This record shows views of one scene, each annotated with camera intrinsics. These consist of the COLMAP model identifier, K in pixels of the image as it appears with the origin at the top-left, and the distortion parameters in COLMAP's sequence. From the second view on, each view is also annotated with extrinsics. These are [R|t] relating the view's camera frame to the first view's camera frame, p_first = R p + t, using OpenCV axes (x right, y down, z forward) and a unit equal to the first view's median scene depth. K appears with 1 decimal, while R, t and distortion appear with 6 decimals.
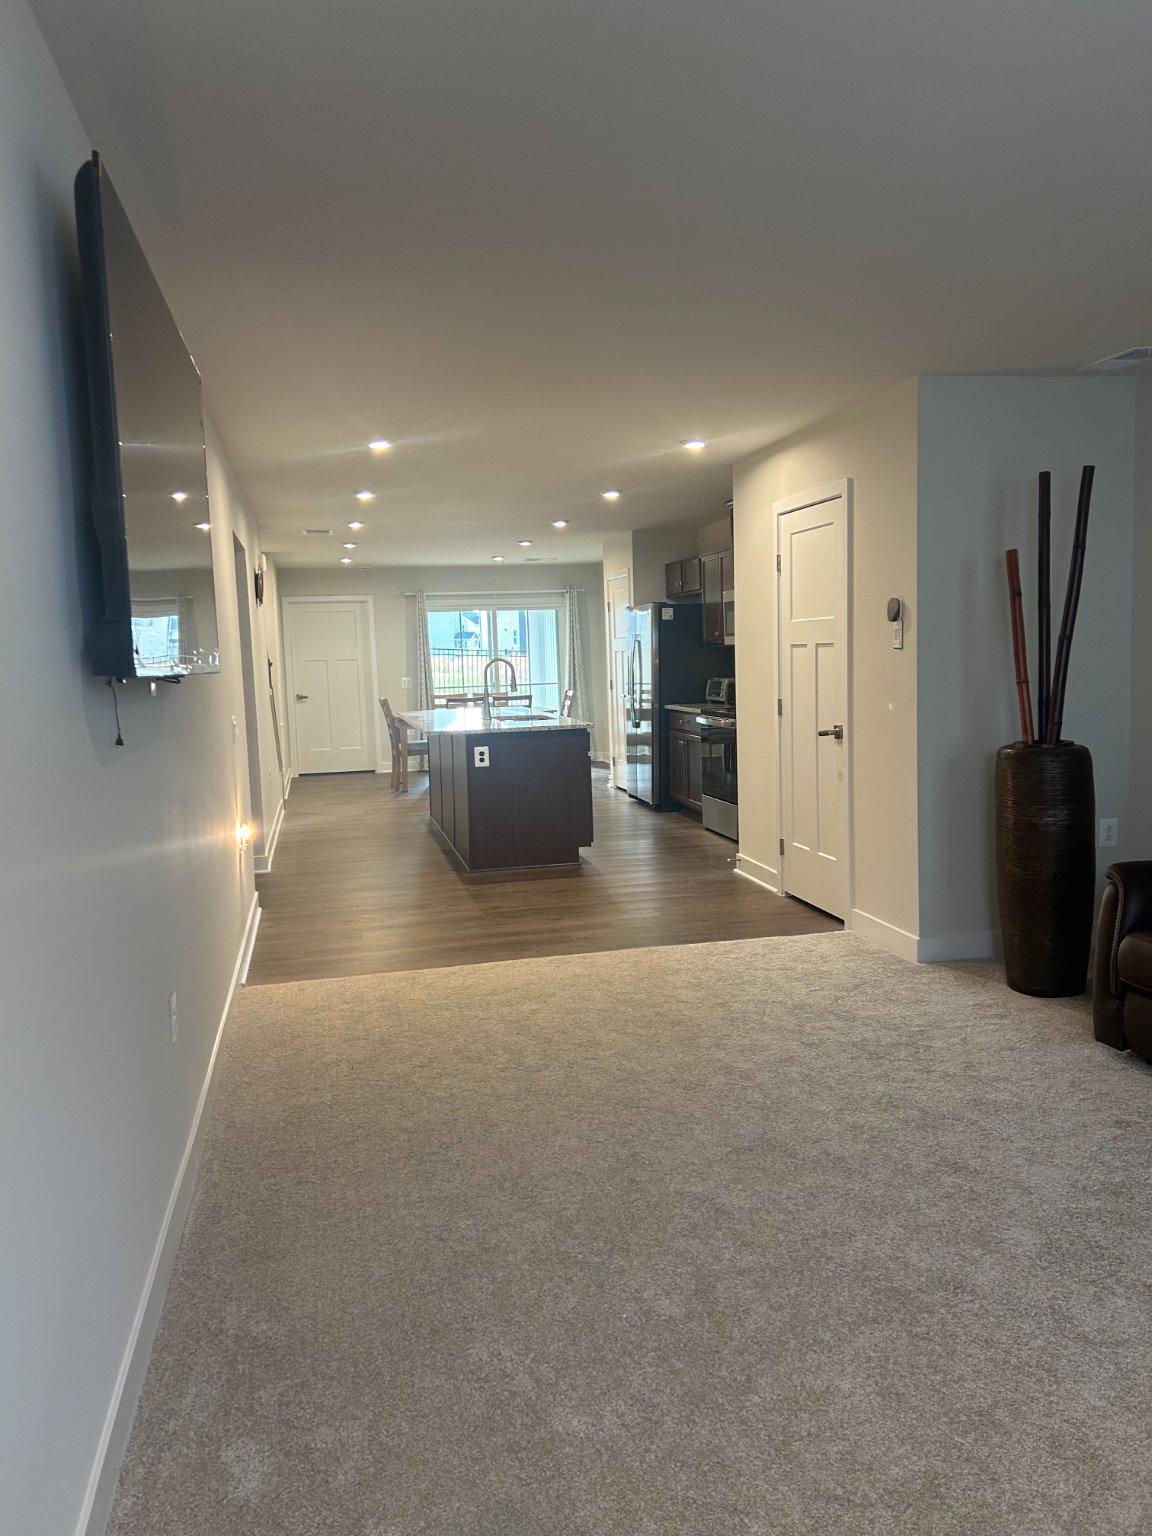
lens RADIAL K [[1159.8, 0, 576.7], [0, 1159.8, 767.8], [0, 0, 1]] dist [0.061466, -0.075868]
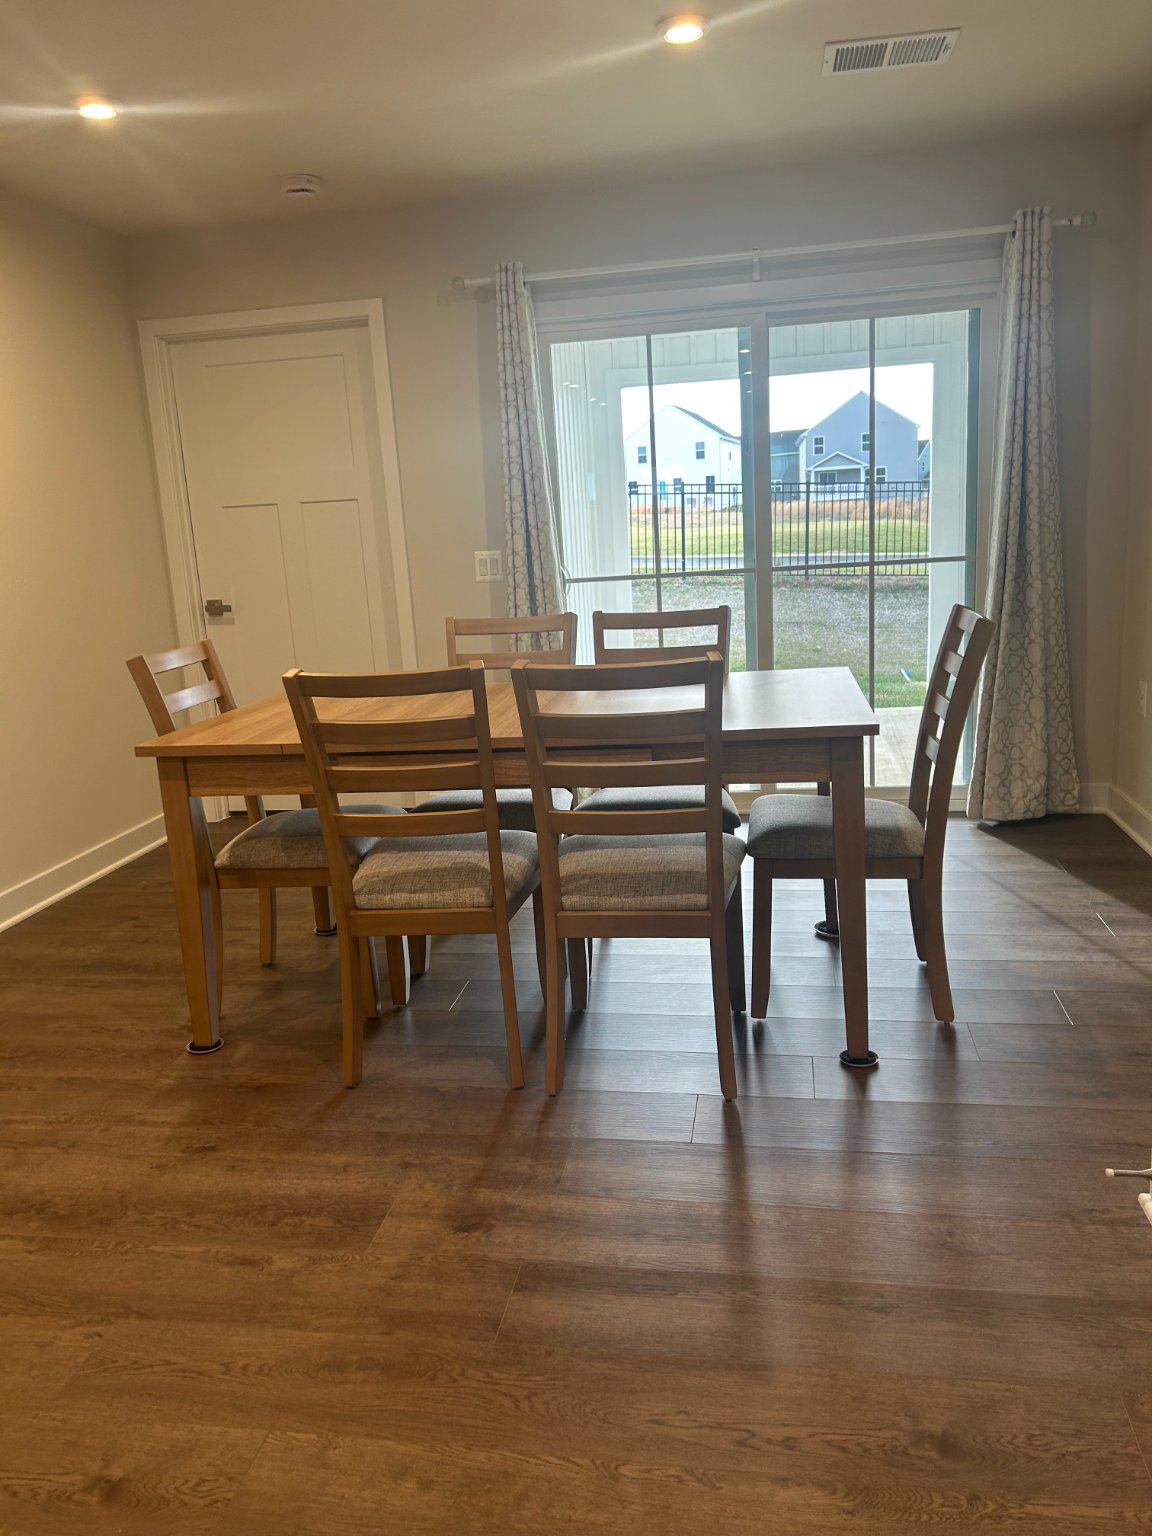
lens RADIAL K [[1159.8, 0, 573.5], [0, 1159.8, 761.9], [0, 0, 1]] dist [0.061466, -0.075868]
pose [[0.927752, 0.059000, -0.368505, 0.005210], [-0.012970, 0.991925, 0.126160, -0.060185], [0.372972, -0.112266, 0.921026, 0.696141]]
